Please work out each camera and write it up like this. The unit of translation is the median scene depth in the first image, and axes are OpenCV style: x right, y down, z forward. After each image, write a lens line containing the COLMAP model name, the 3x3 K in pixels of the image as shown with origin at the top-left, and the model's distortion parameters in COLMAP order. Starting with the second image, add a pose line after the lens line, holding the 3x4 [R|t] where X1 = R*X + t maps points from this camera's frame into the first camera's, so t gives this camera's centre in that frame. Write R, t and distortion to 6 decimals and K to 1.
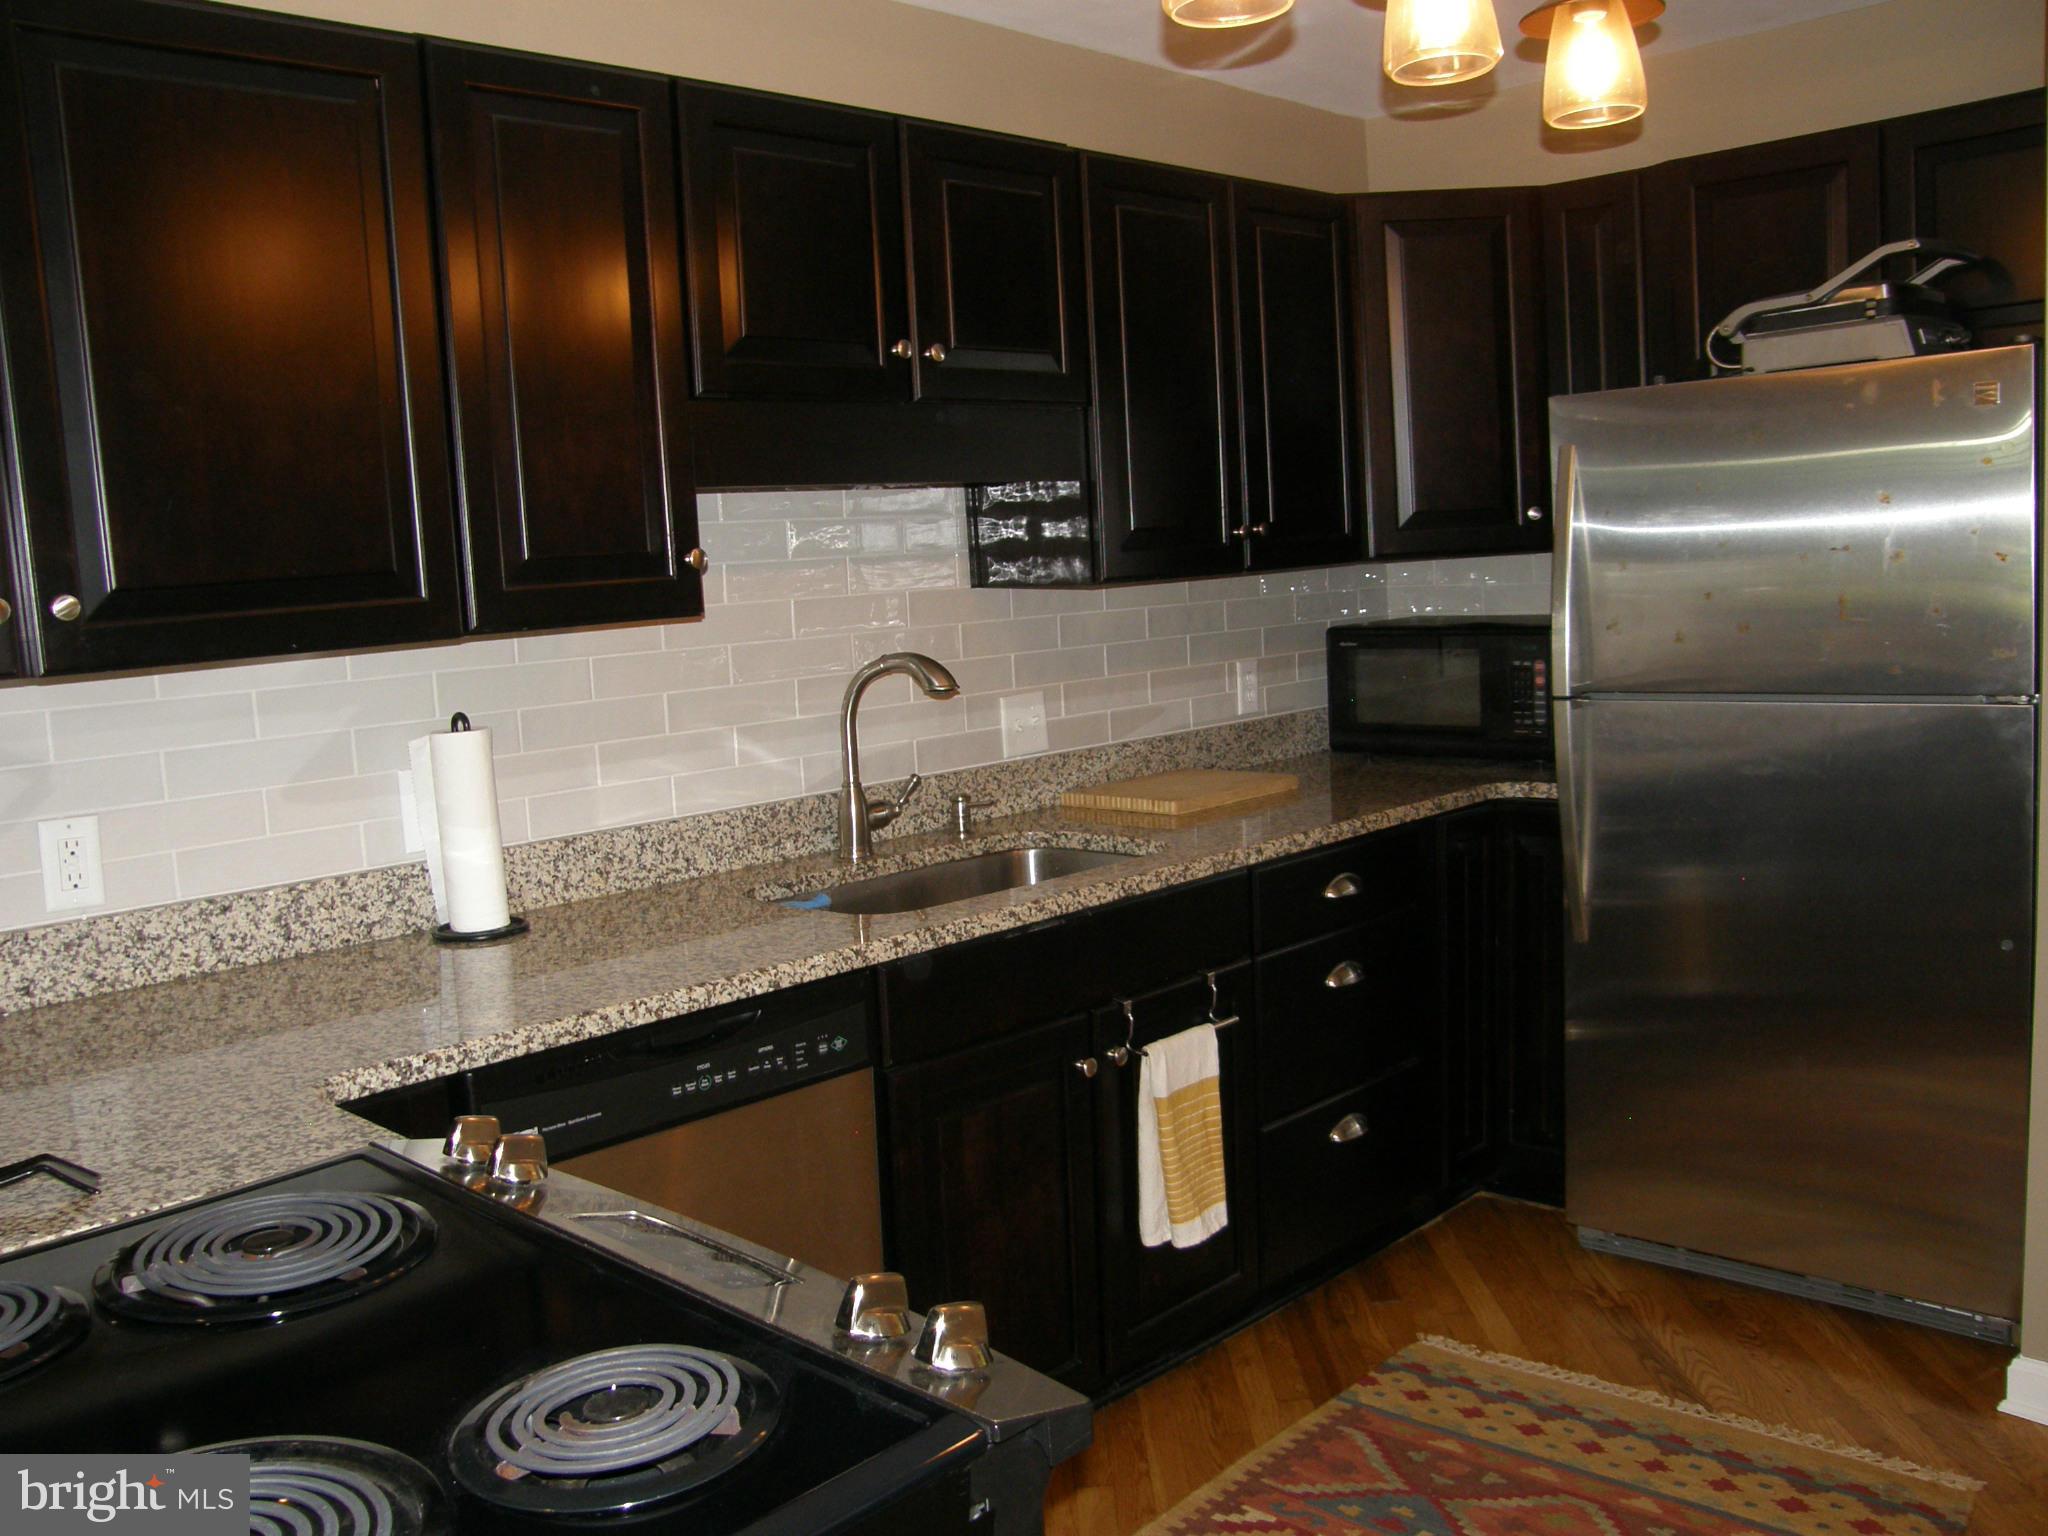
lens RADIAL K [[1735.7, 0, 1053.3], [0, 1735.7, 765.9], [0, 0, 1]] dist [-0.157916, 0.124229]
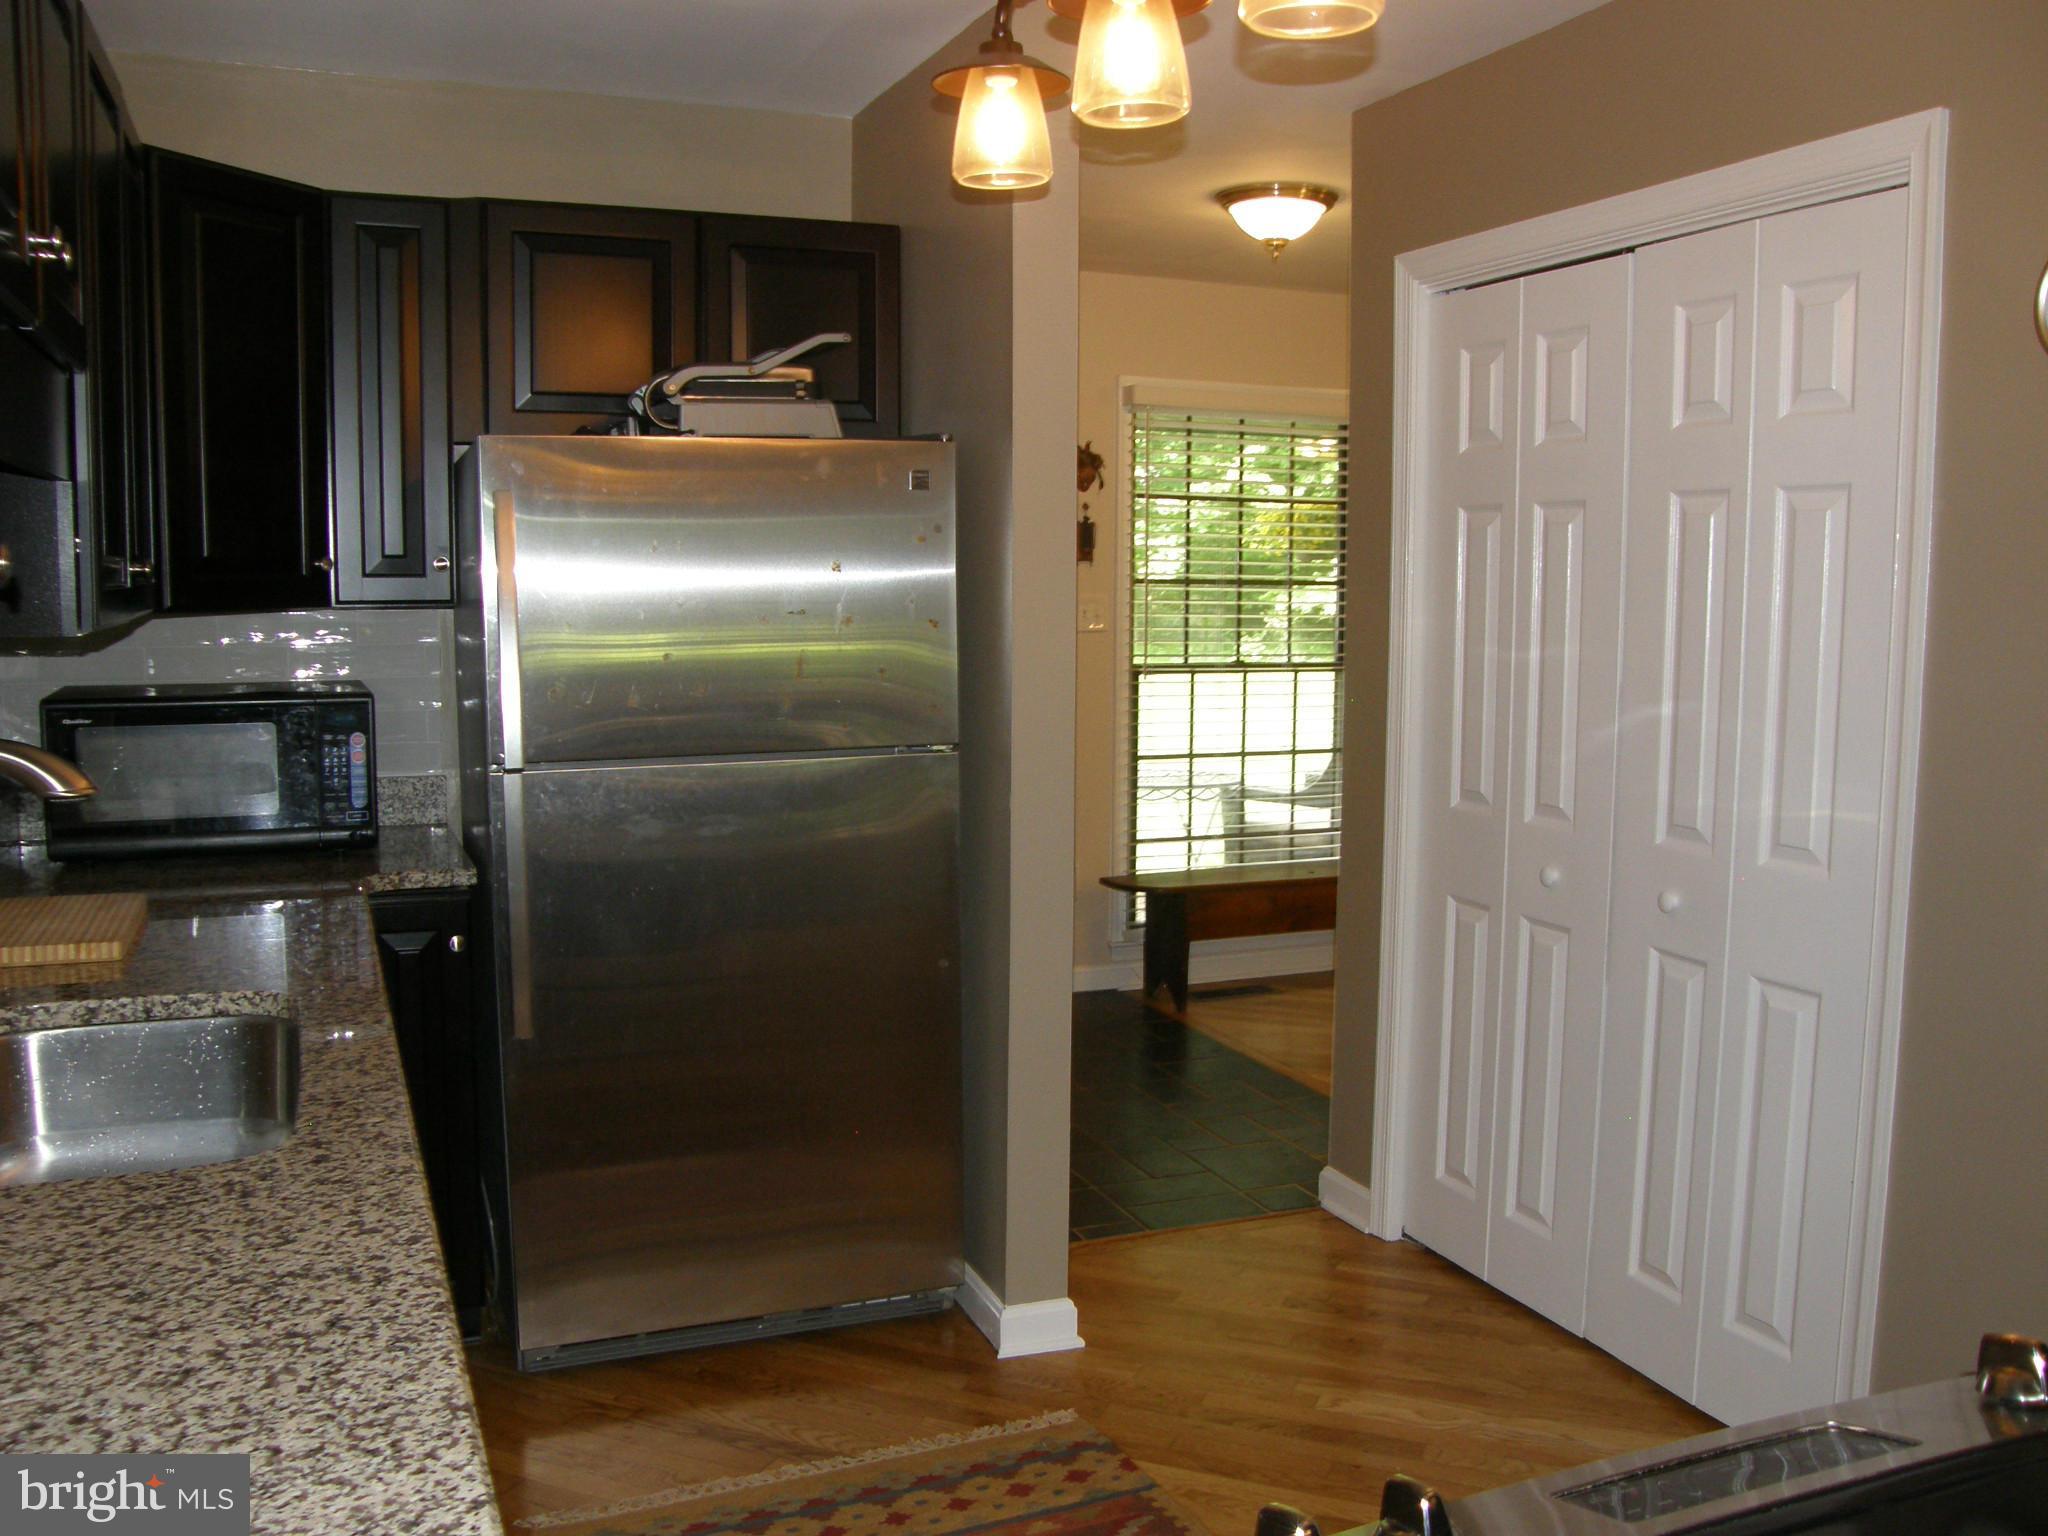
lens RADIAL K [[1770.5, 0, 1024.0], [0, 1770.5, 768.0], [0, 0, 1]] dist [-0.064317, 0.003716]
pose [[0.423536, -0.045598, 0.904731, -0.487130], [0.083548, 0.996442, 0.011108, -0.032444], [-0.902018, 0.070883, 0.425839, 0.408690]]
